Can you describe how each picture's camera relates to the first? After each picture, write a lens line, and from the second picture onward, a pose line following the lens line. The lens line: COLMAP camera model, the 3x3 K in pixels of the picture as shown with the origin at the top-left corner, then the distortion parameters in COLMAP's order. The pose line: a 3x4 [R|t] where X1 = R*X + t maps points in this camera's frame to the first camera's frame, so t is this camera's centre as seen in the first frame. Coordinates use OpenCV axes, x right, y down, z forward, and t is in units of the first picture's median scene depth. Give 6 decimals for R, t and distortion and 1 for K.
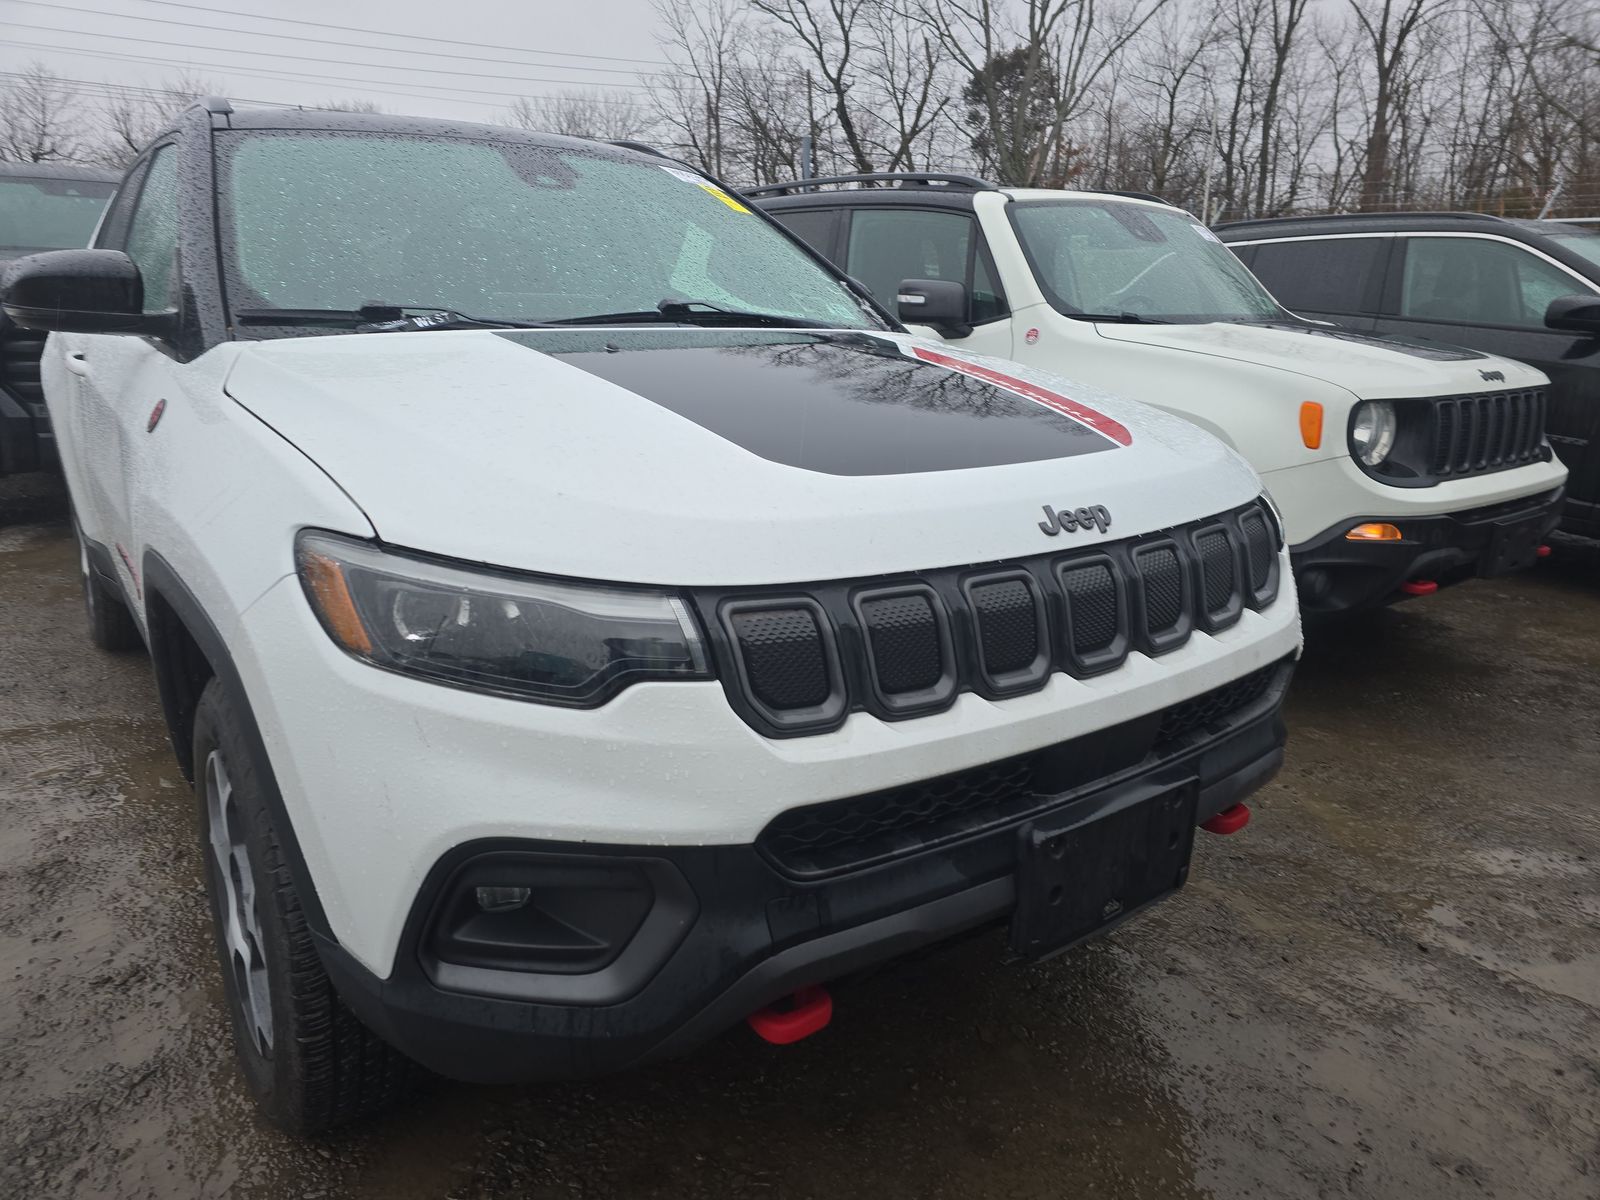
lens RADIAL K [[1051.0, 0, 771.4], [0, 1051.0, 597.9], [0, 0, 1]] dist [0.067976, -0.050247]
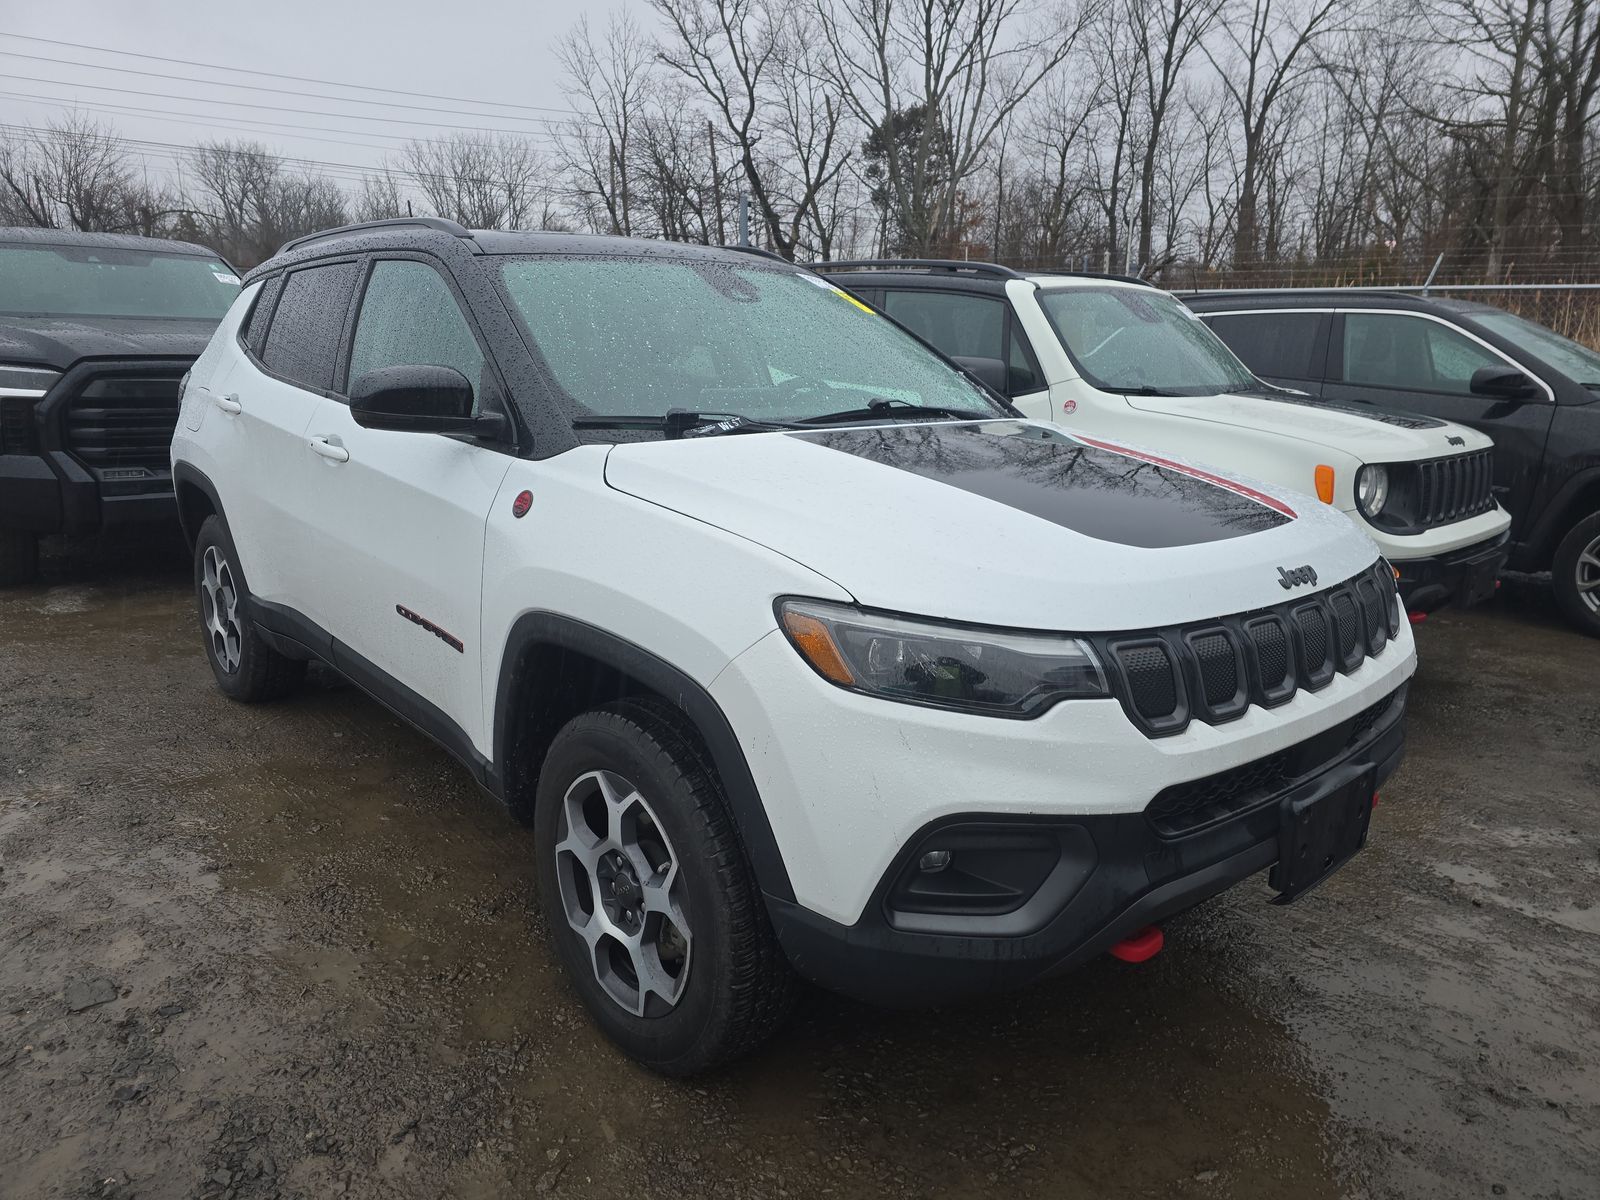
lens RADIAL K [[1051.0, 0, 771.4], [0, 1051.0, 597.9], [0, 0, 1]] dist [0.067976, -0.050247]
pose [[0.995868, -0.020415, 0.088487, -0.171947], [0.023686, 0.999068, -0.036079, -0.004277], [-0.087668, 0.038026, 0.995424, -0.105600]]
